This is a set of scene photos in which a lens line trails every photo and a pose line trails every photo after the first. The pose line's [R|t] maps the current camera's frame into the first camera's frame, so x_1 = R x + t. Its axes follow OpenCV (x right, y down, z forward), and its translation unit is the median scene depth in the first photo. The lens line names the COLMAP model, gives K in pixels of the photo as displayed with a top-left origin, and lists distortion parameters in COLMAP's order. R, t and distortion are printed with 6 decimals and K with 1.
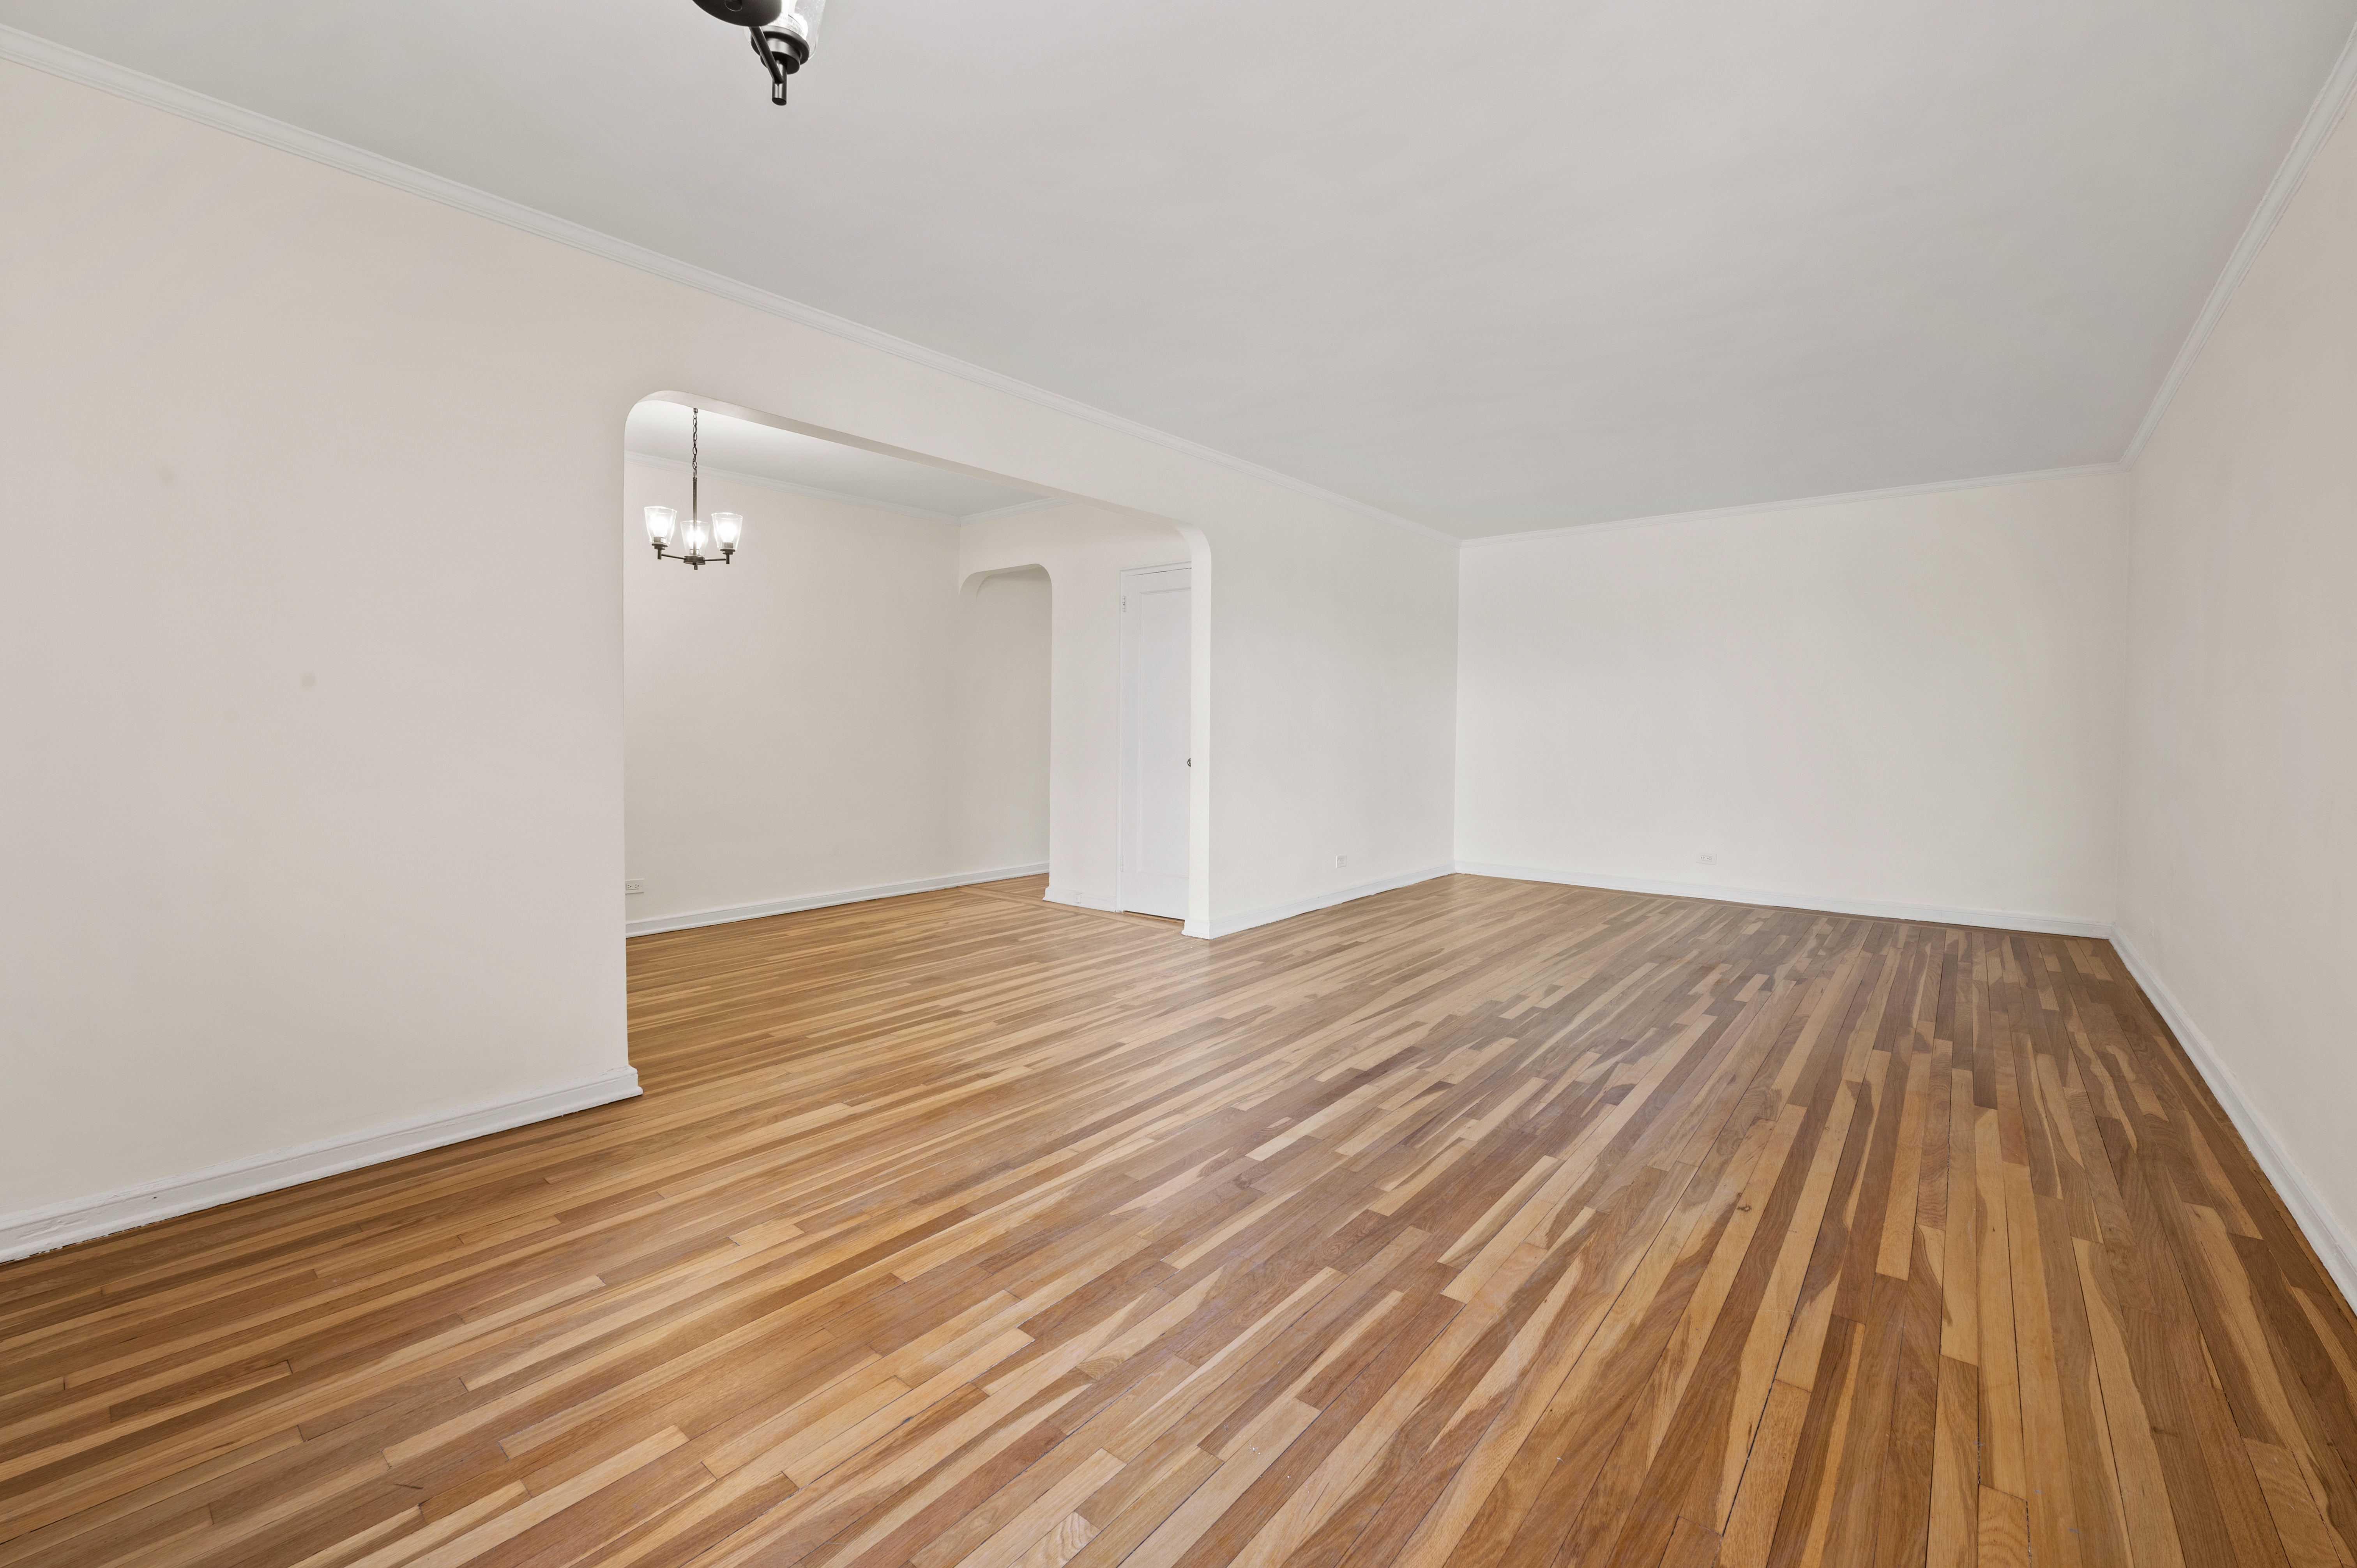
lens RADIAL K [[984.9, 0, 1170.2], [0, 984.9, 722.9], [0, 0, 1]] dist [0.001371, -0.000491]
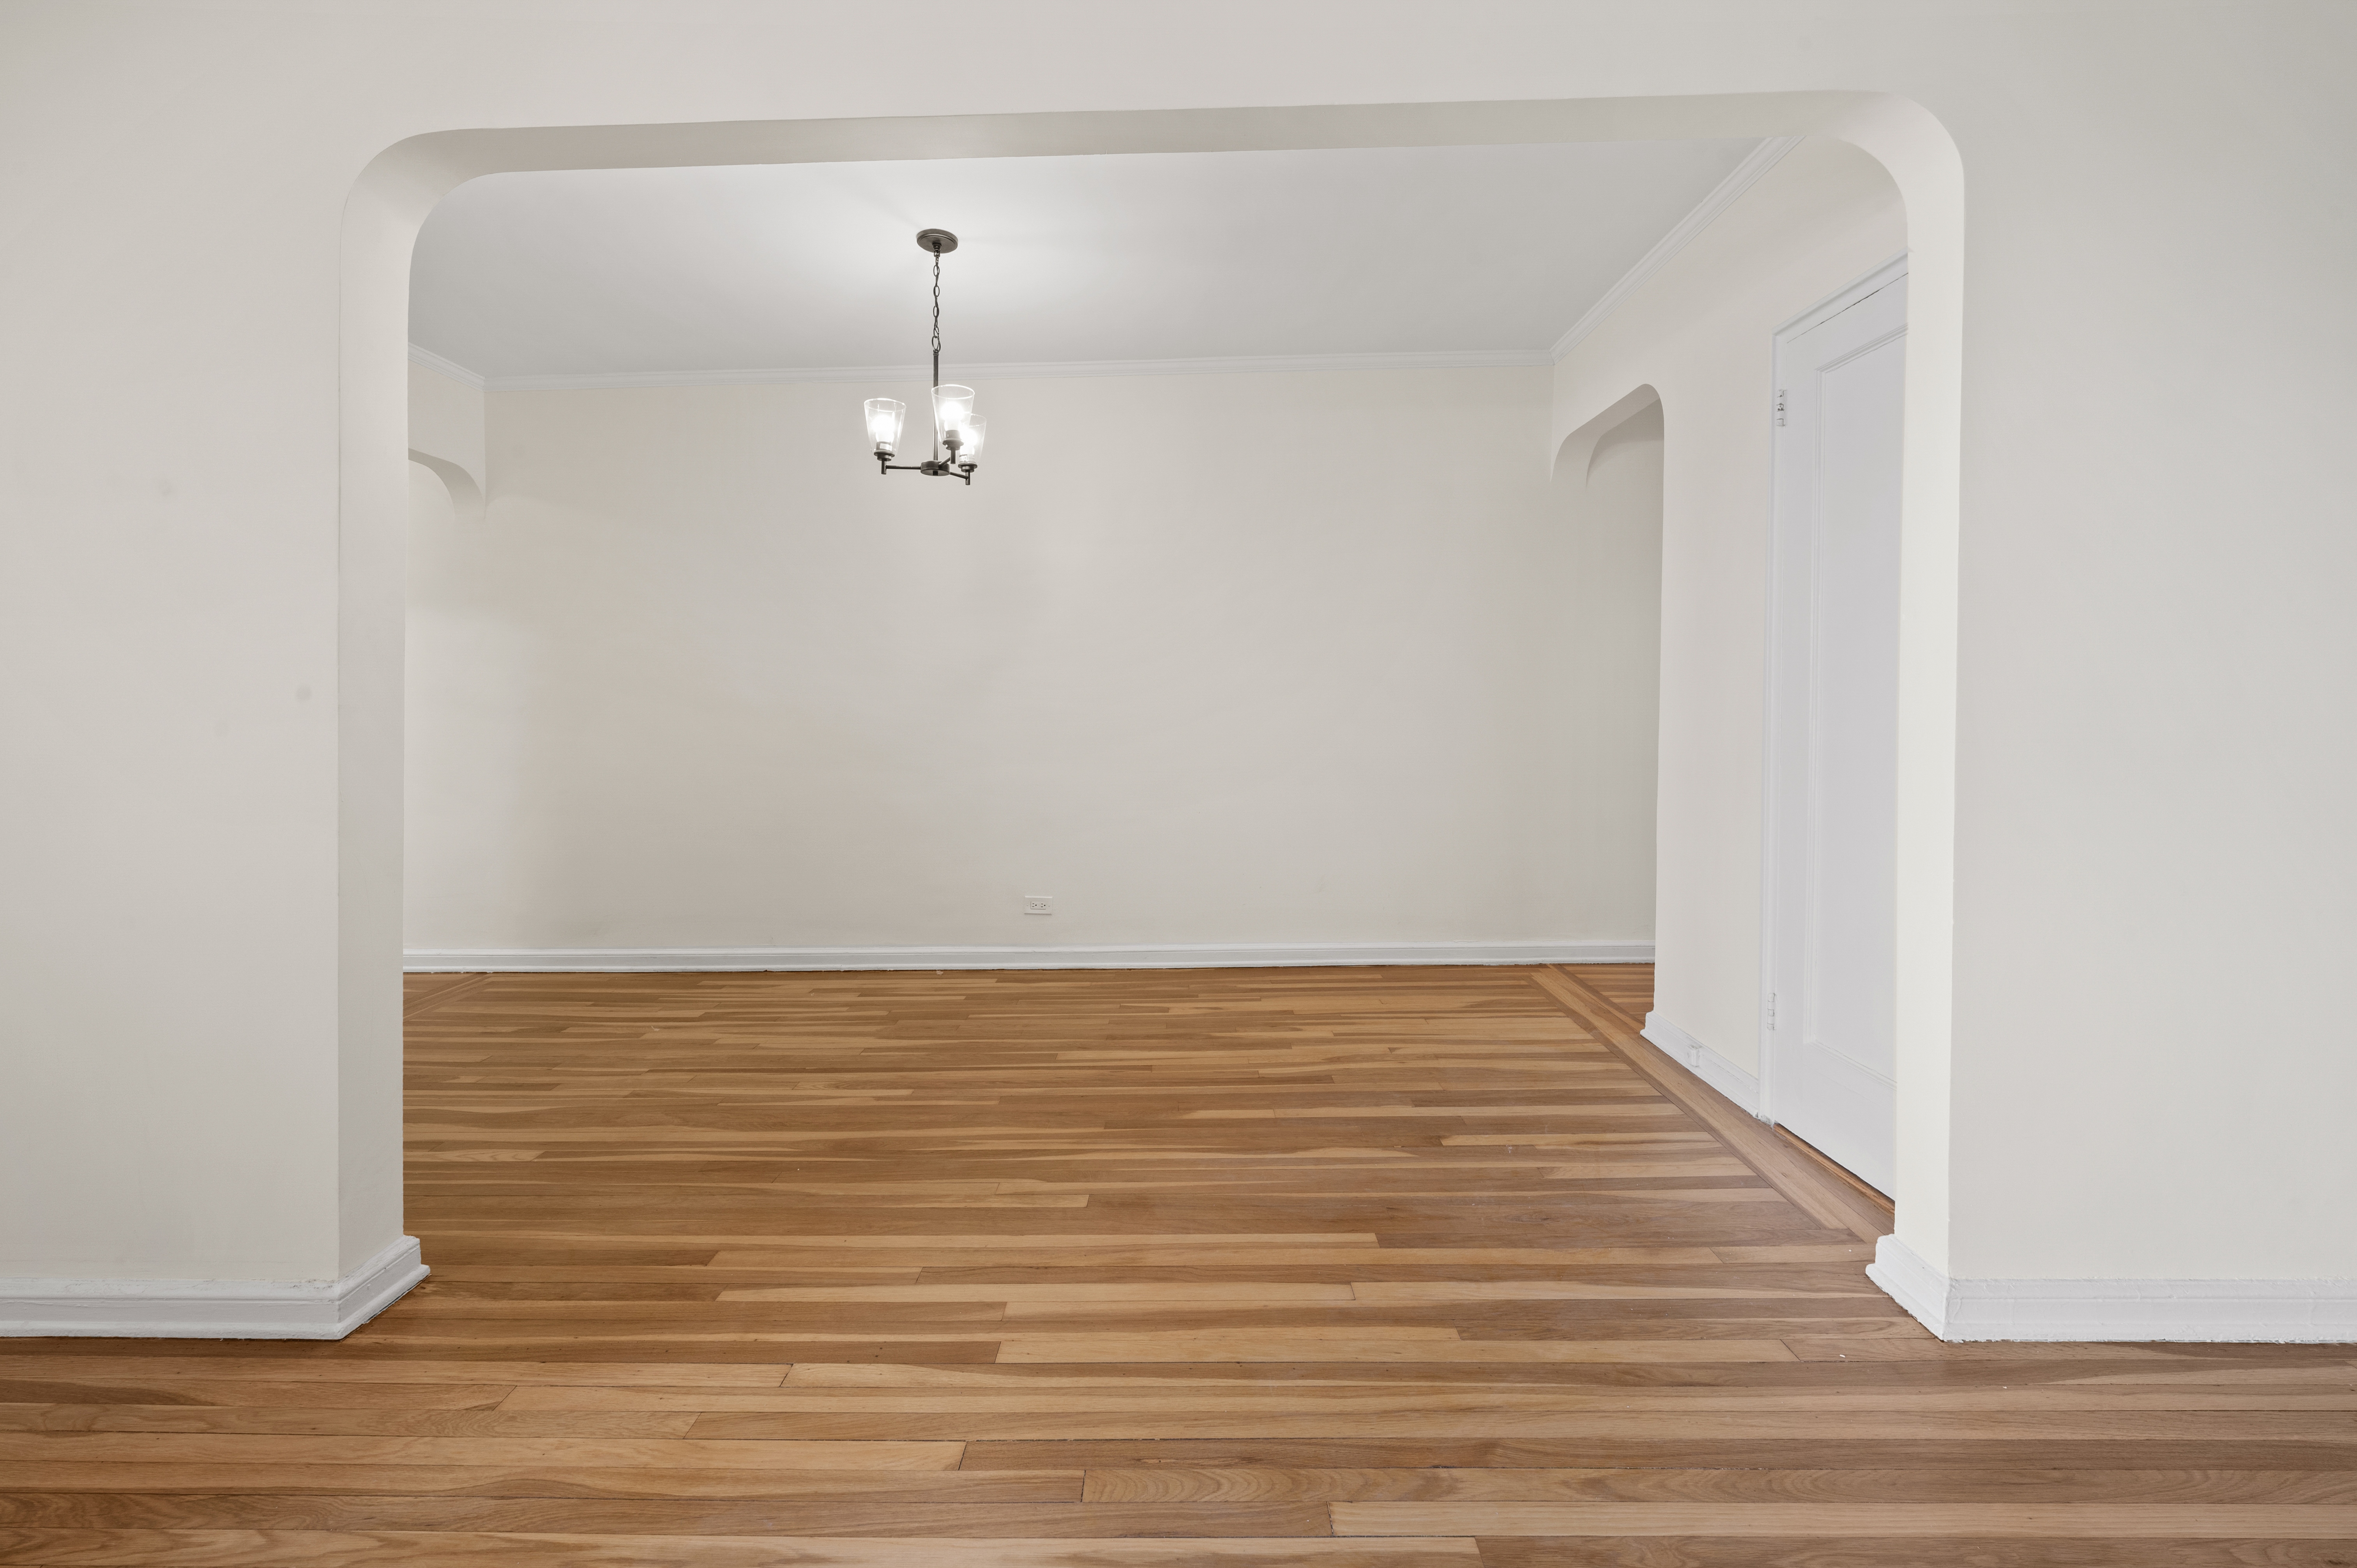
lens RADIAL K [[968.1, 0, 1171.9], [0, 968.1, 655.5], [0, 0, 1]] dist [-0.002363, -0.000218]
pose [[0.619761, -0.055946, -0.782794, 0.181169], [0.026833, 0.998383, -0.050110, 0.010959], [0.784331, 0.010051, 0.620261, 0.786234]]
